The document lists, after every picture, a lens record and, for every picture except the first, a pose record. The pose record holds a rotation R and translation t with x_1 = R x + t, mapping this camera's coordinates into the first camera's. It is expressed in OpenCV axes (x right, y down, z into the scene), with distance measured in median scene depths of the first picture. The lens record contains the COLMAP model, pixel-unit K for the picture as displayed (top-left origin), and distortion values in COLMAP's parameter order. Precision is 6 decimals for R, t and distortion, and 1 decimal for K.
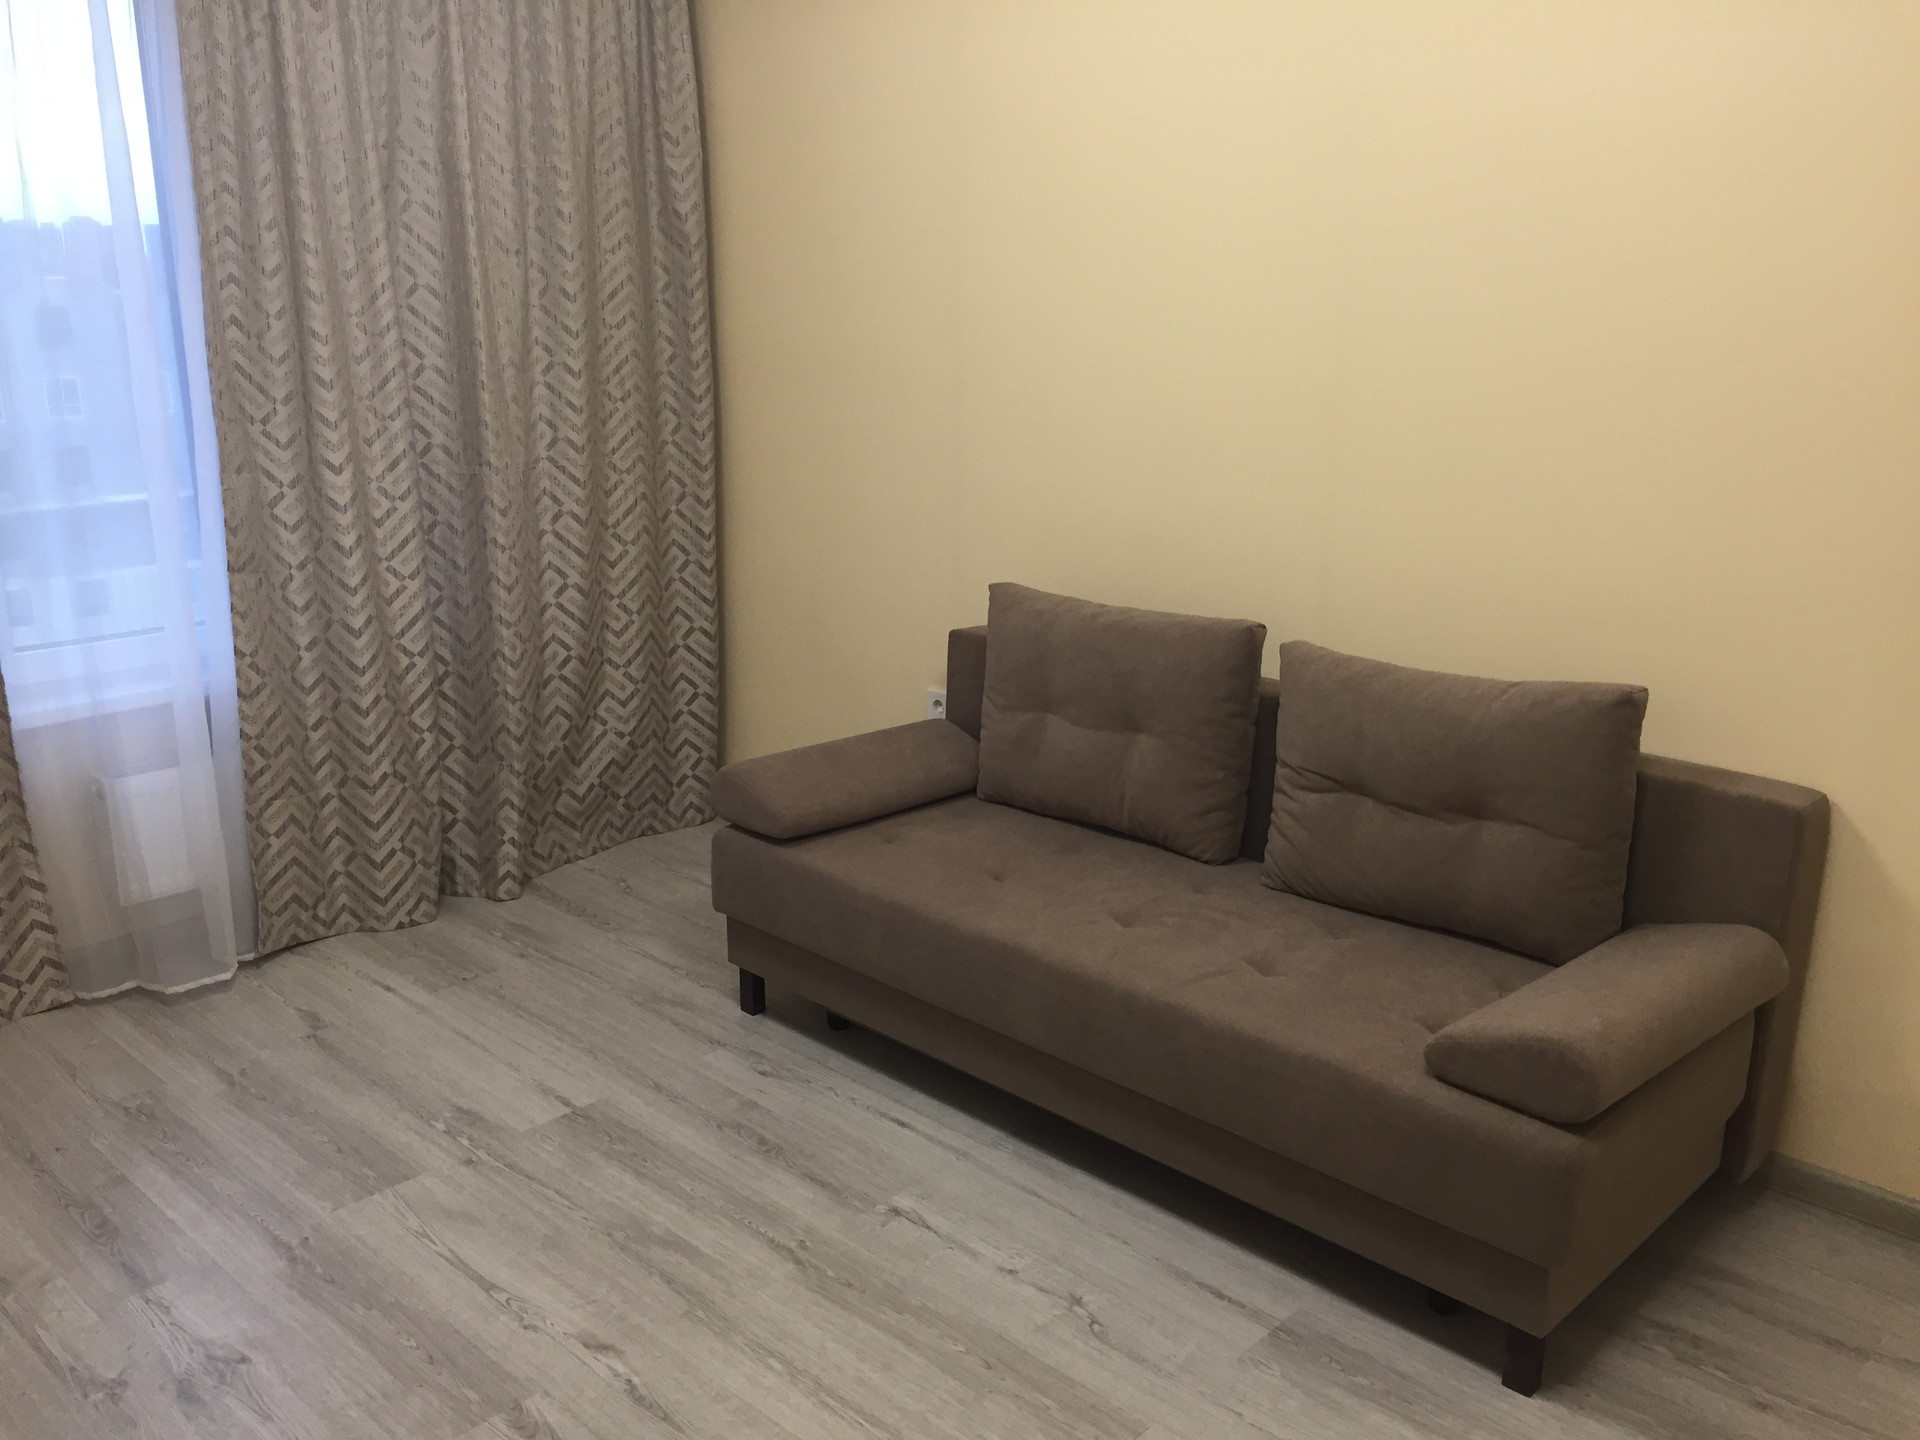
lens RADIAL K [[1633.8, 0, 960.0], [0, 1633.8, 720.0], [0, 0, 1]] dist [0.074514, -0.110961]
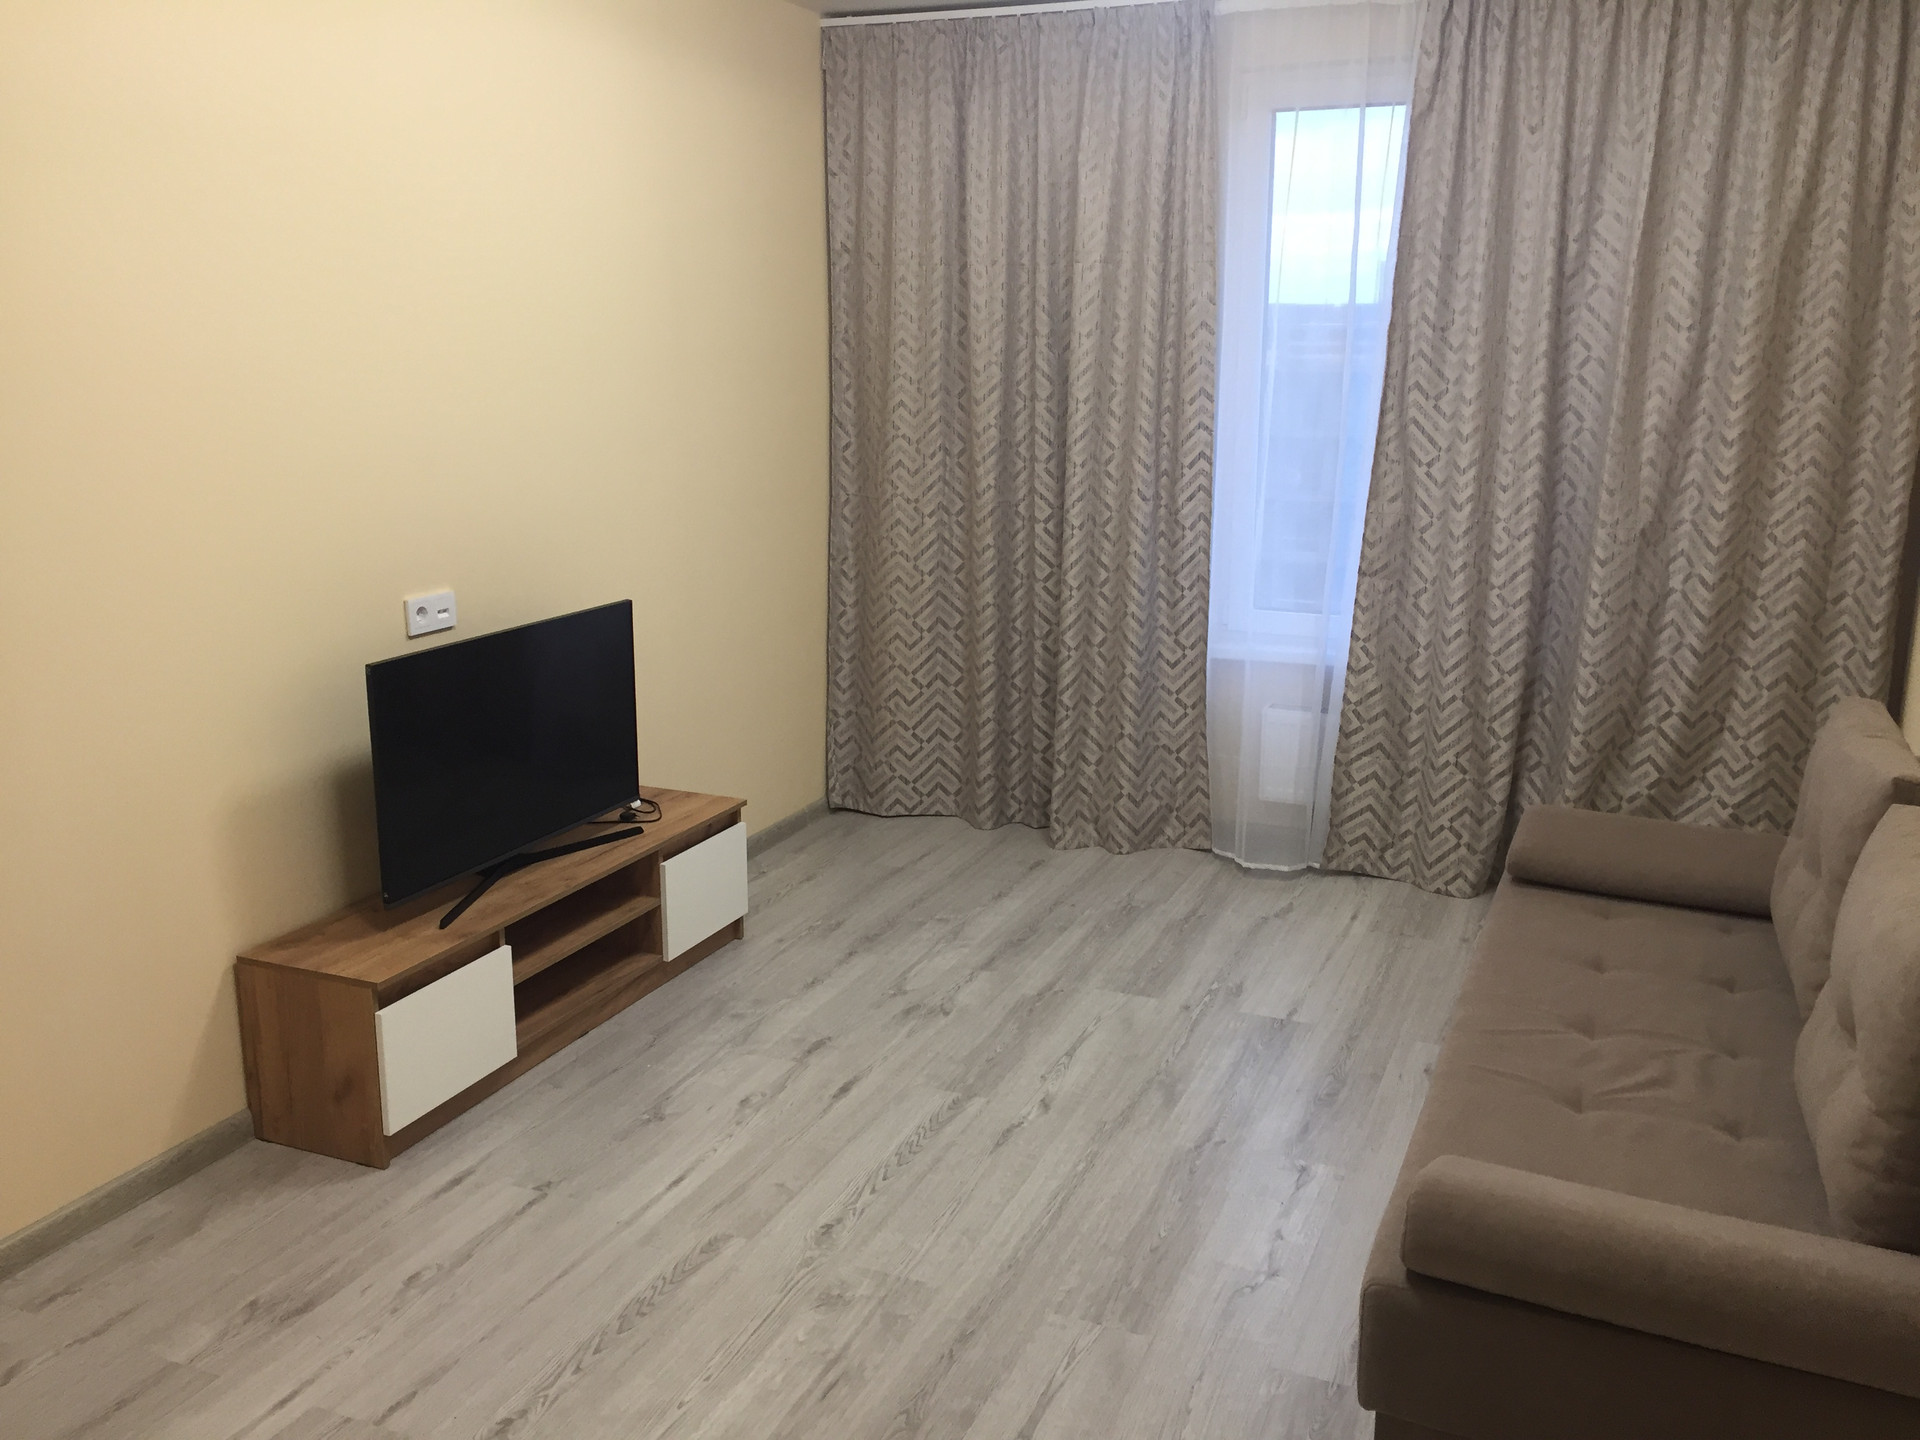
lens RADIAL K [[1633.8, 0, 960.0], [0, 1633.8, 720.0], [0, 0, 1]] dist [0.074514, -0.110961]
pose [[0.350700, 0.210665, -0.912486, 0.637318], [-0.246757, 0.960724, 0.126964, -0.063357], [0.903394, 0.180636, 0.388909, 0.217160]]
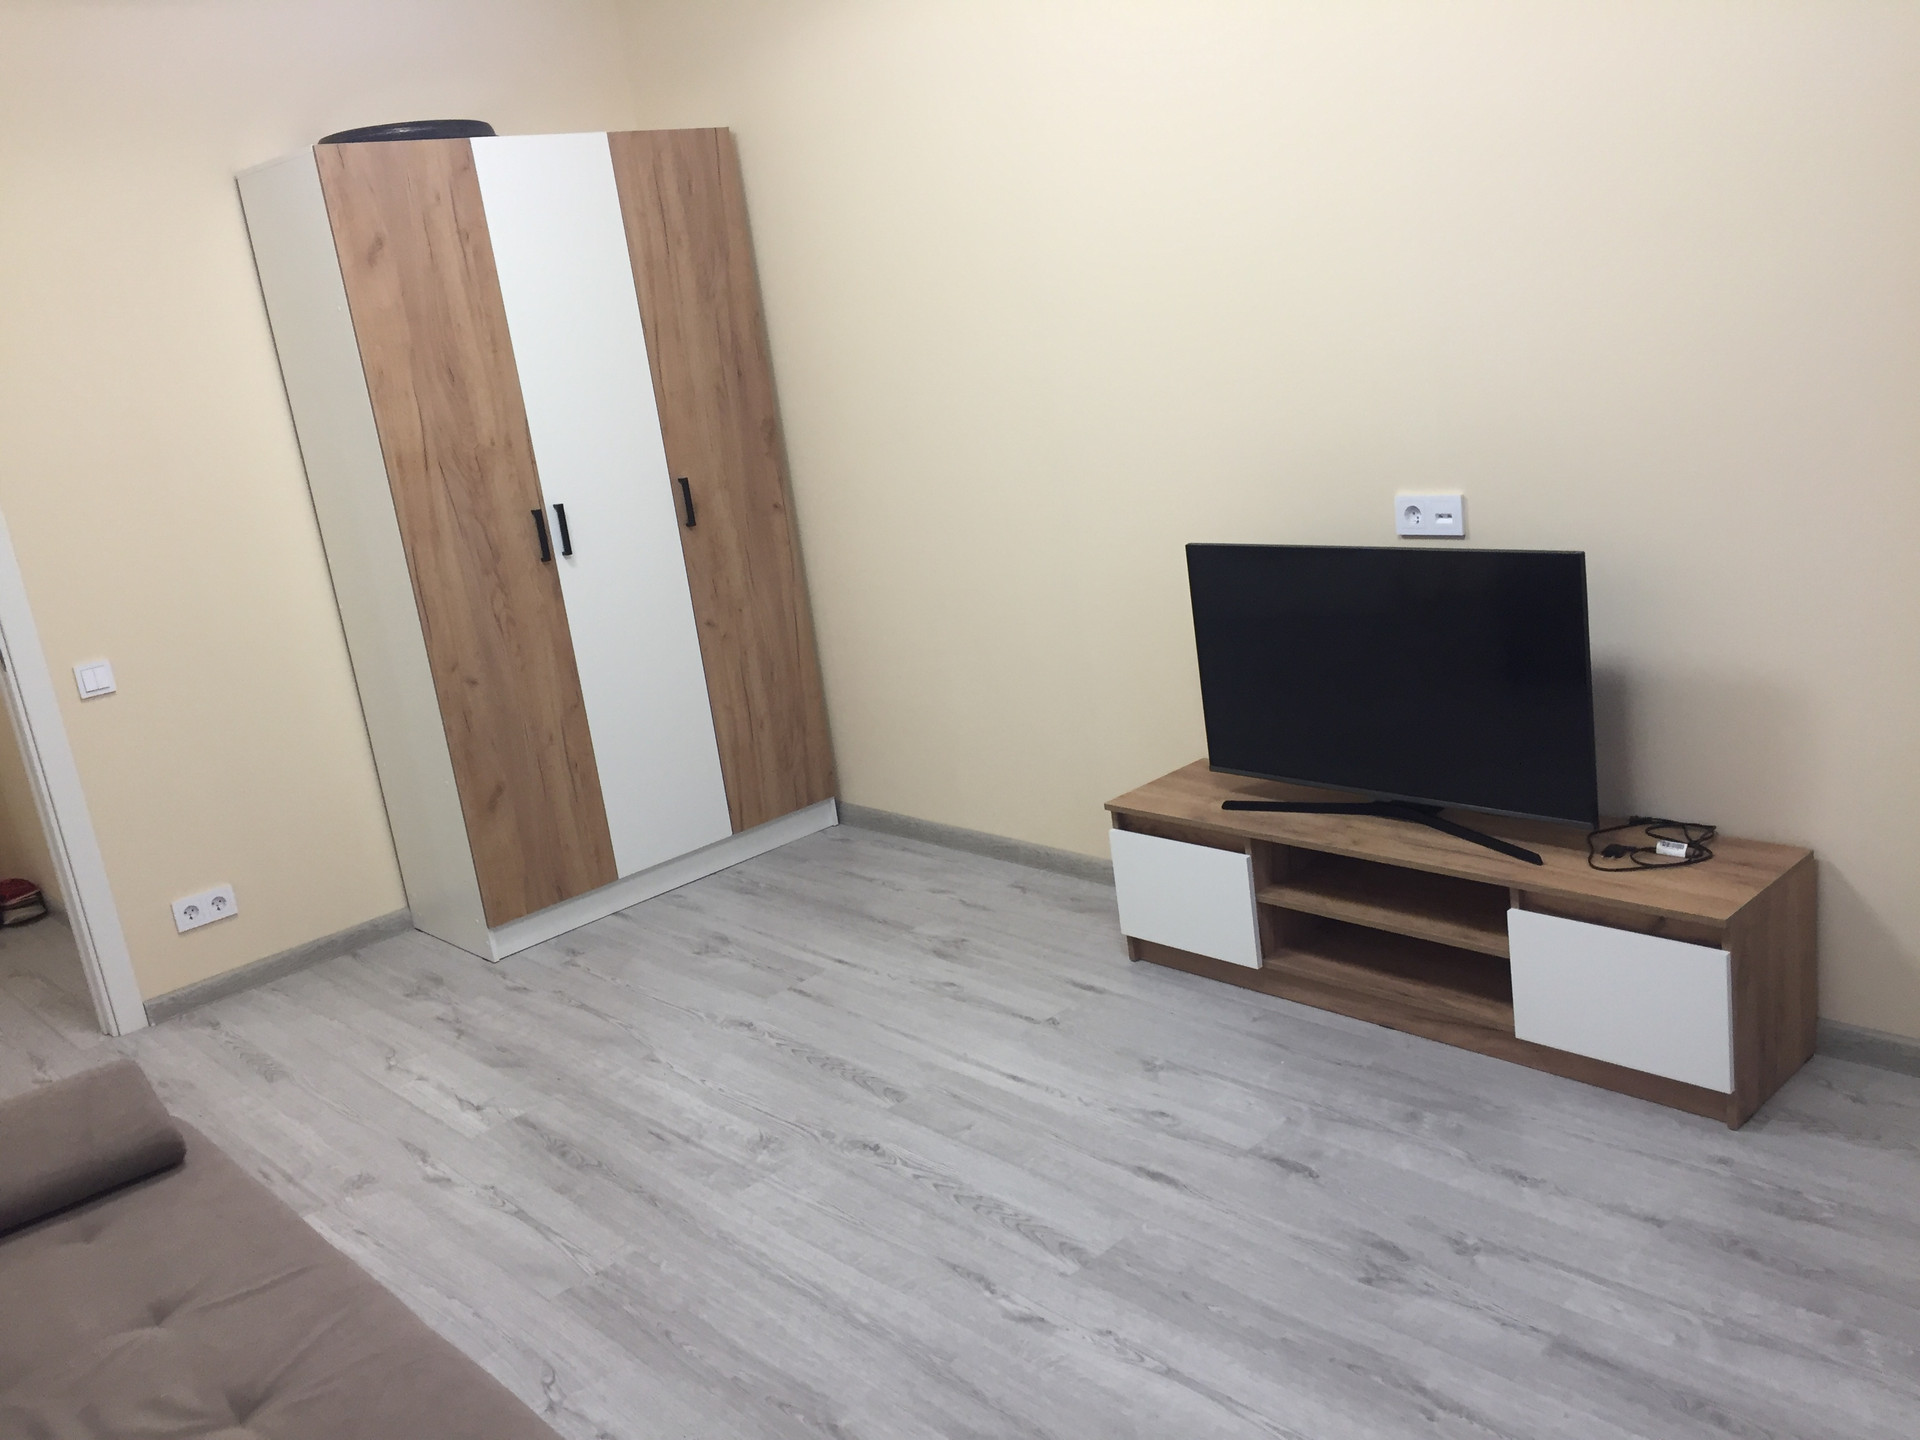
lens RADIAL K [[1633.8, 0, 960.0], [0, 1633.8, 720.0], [0, 0, 1]] dist [0.074514, -0.110961]
pose [[-0.990047, 0.109256, 0.088715, -0.202746], [0.139203, 0.853035, 0.502946, -0.303908], [-0.020727, 0.510289, -0.859753, 1.115782]]
